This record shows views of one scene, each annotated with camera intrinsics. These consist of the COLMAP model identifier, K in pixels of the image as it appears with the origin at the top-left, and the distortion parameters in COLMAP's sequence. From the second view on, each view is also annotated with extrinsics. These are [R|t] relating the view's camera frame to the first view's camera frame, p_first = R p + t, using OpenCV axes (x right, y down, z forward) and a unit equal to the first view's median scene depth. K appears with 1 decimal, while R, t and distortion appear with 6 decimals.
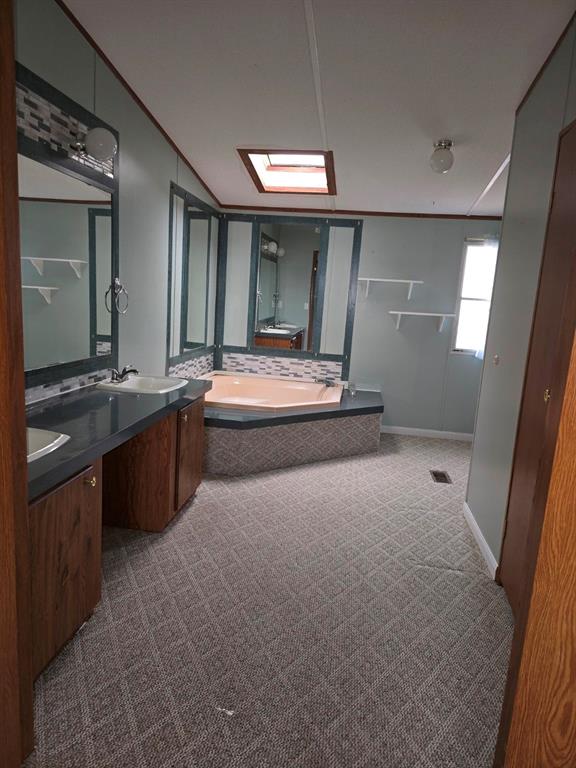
lens RADIAL K [[517.5, 0, 288.0], [0, 517.5, 384.0], [0, 0, 1]] dist [0.031663, -0.004283]
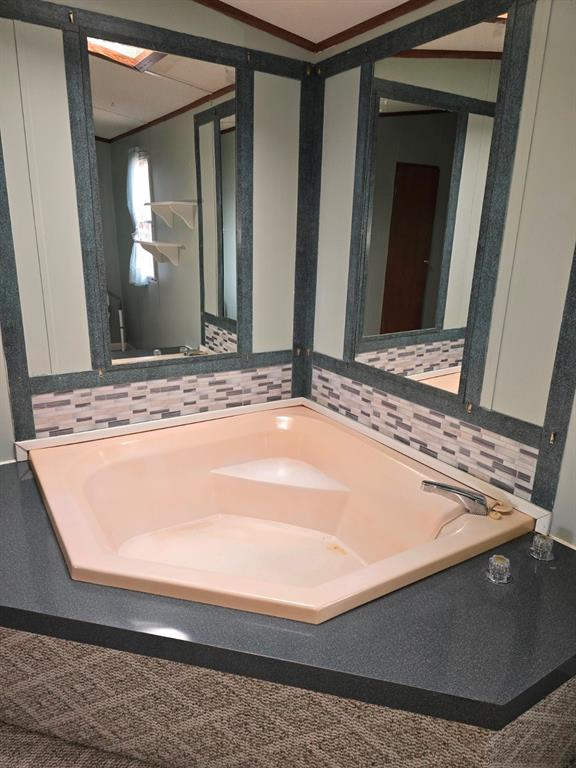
lens RADIAL K [[517.5, 0, 288.0], [0, 517.5, 384.0], [0, 0, 1]] dist [0.031663, -0.004283]
pose [[0.636228, 0.170610, -0.752400, 0.242080], [-0.111714, 0.985337, 0.128965, -0.106041], [0.763370, 0.002003, 0.645958, 0.666492]]
